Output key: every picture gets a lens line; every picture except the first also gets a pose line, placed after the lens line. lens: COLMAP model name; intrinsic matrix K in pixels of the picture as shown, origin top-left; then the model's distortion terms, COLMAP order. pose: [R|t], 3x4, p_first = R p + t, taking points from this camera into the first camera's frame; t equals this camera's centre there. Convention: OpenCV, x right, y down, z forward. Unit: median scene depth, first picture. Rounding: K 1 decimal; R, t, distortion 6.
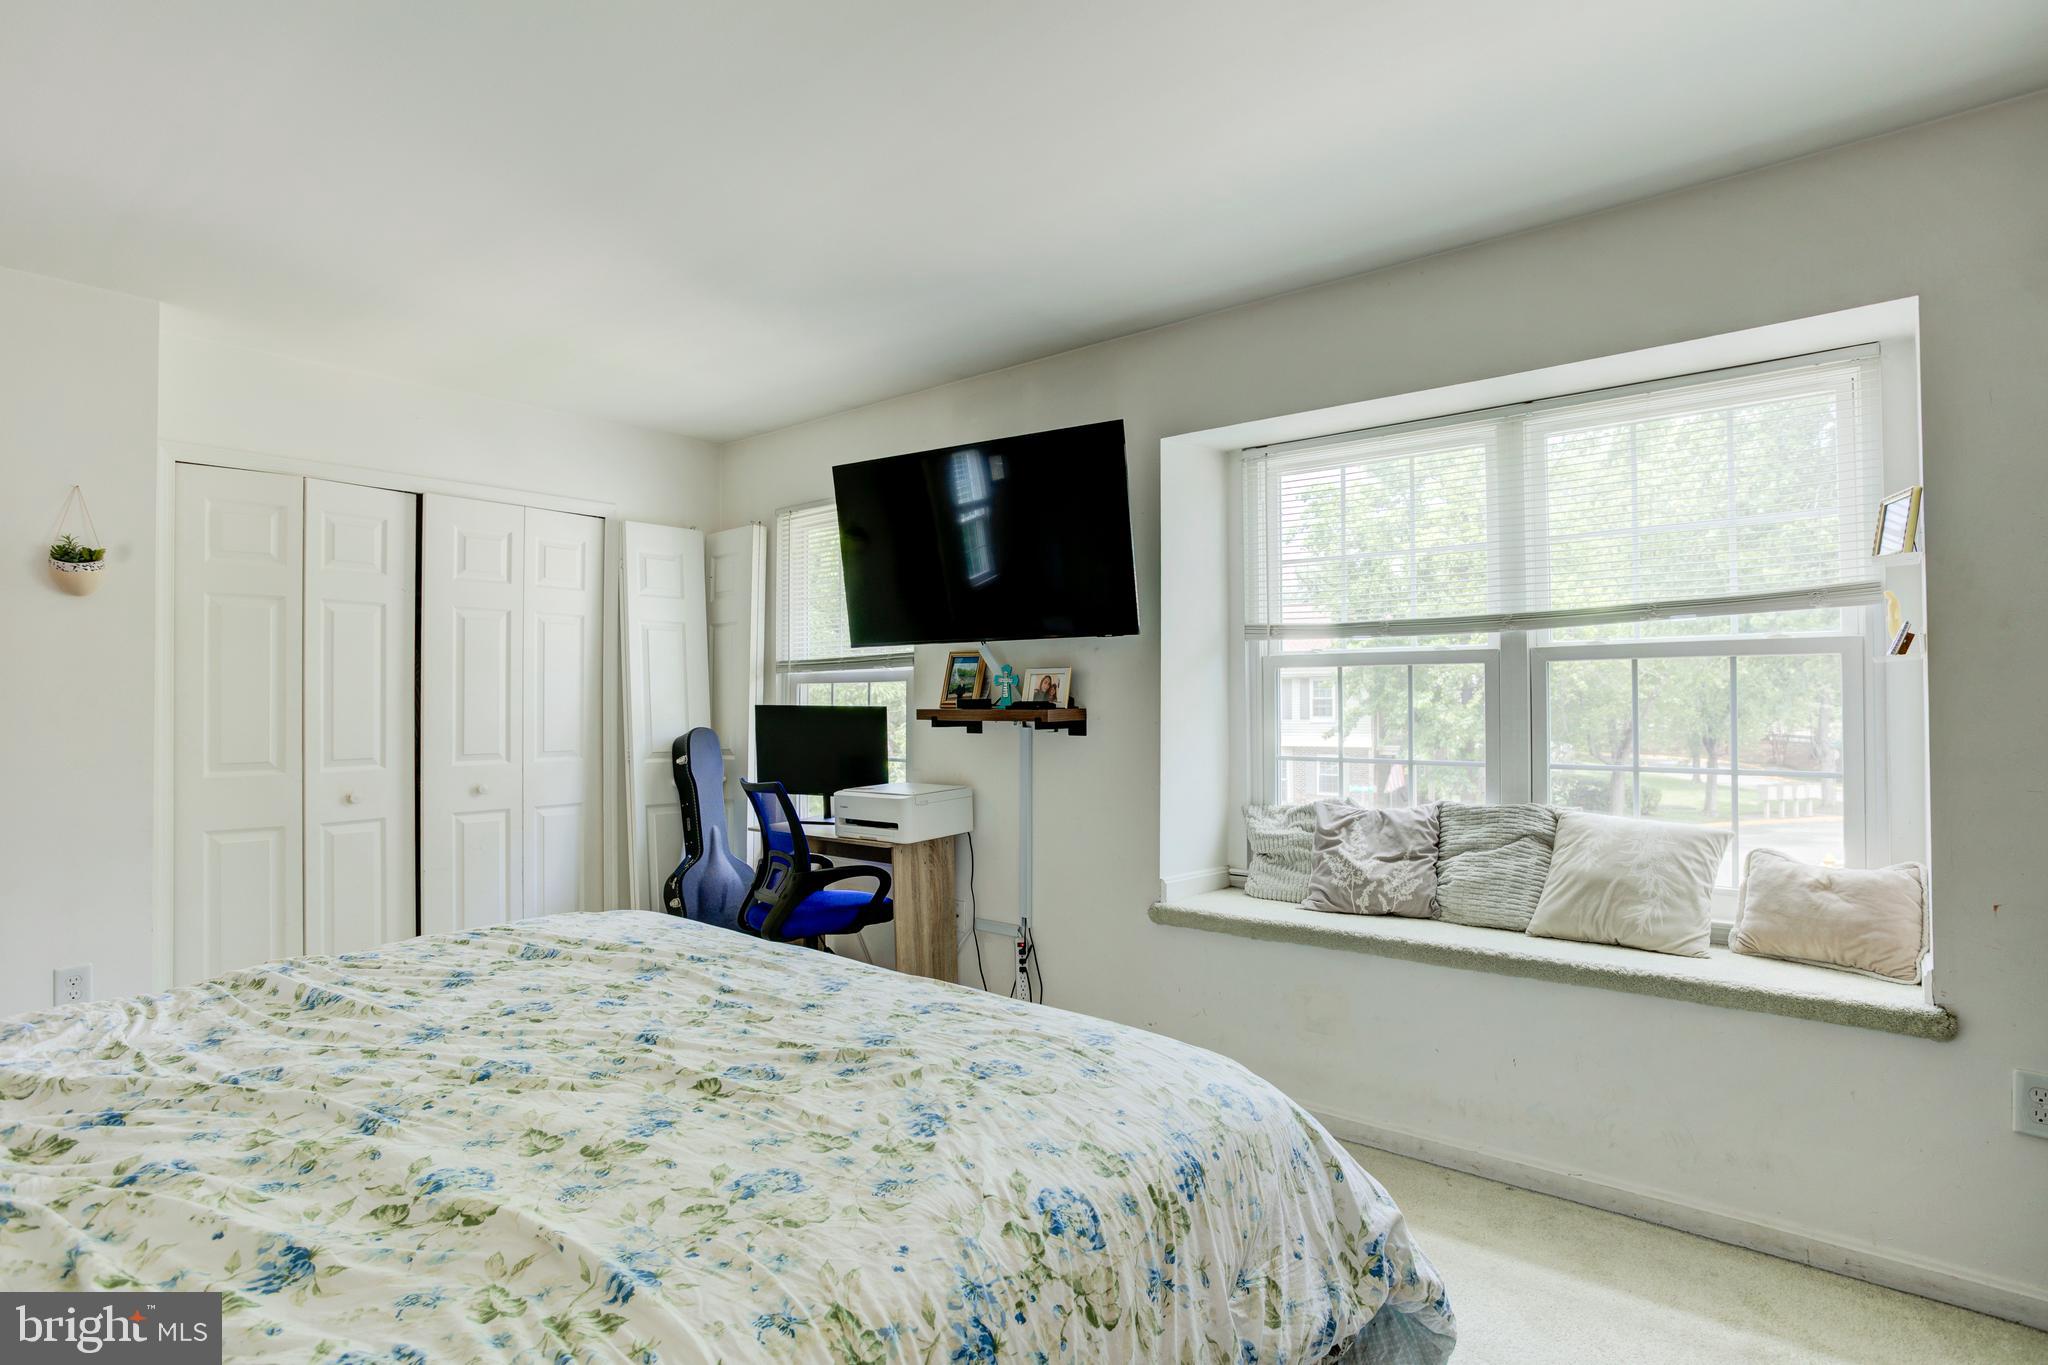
lens RADIAL K [[1051.2, 0, 1028.0], [0, 1051.2, 687.8], [0, 0, 1]] dist [-0.063538, 0.037988]
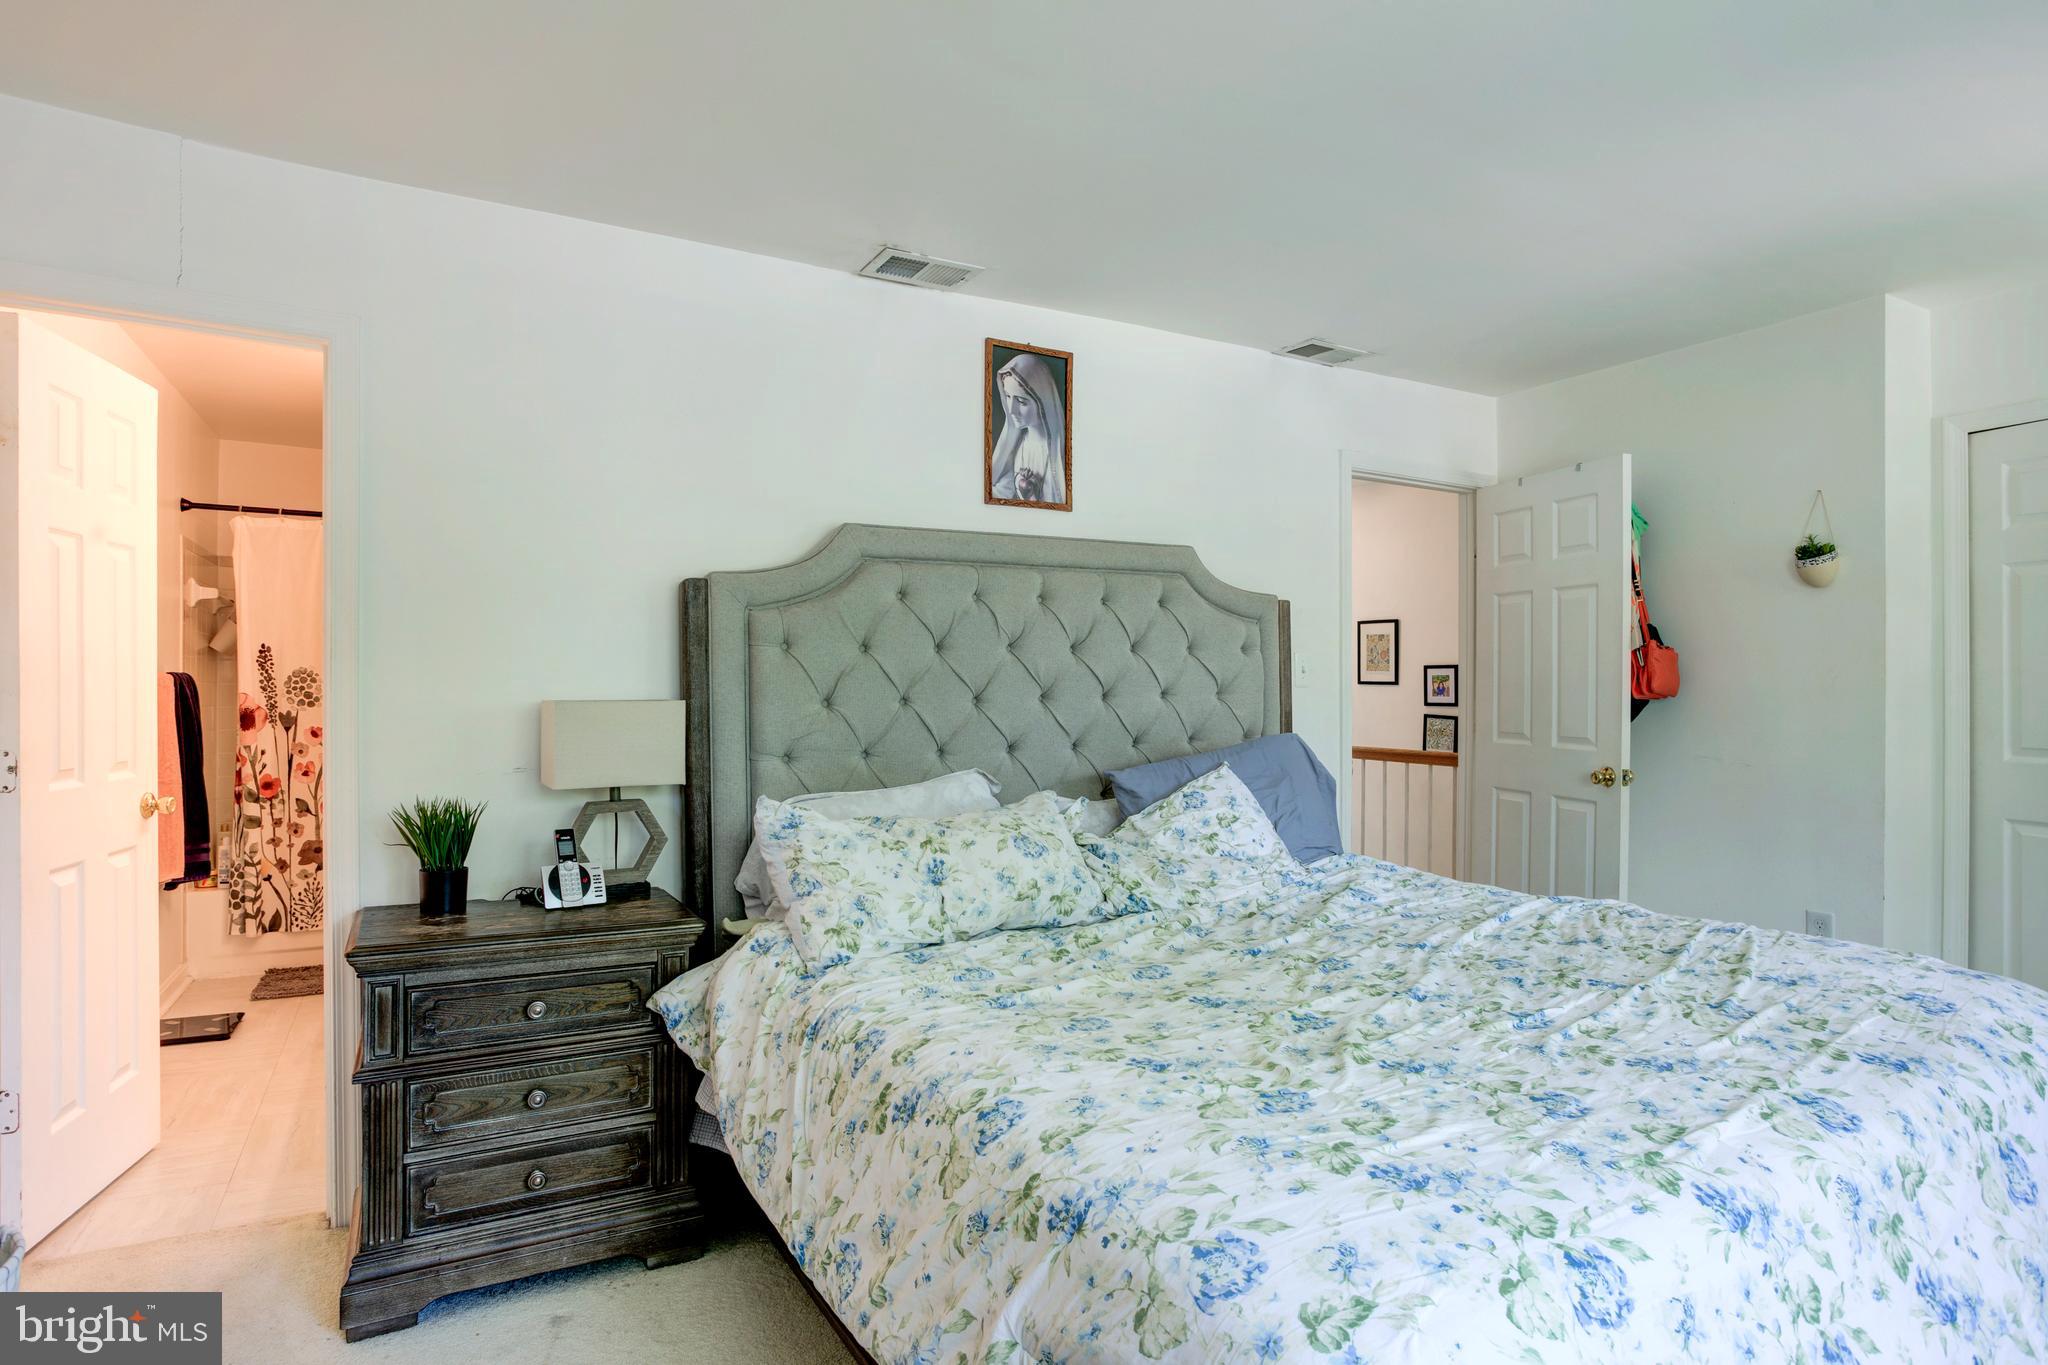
lens RADIAL K [[1151.7, 0, 1105.7], [0, 1151.7, 674.3], [0, 0, 1]] dist [-0.017983, 0.000196]
pose [[-0.323423, -0.000689, -0.946254, 0.955483], [0.013312, 0.999897, -0.005278, 0.005811], [0.946161, -0.014304, -0.323381, 1.194017]]
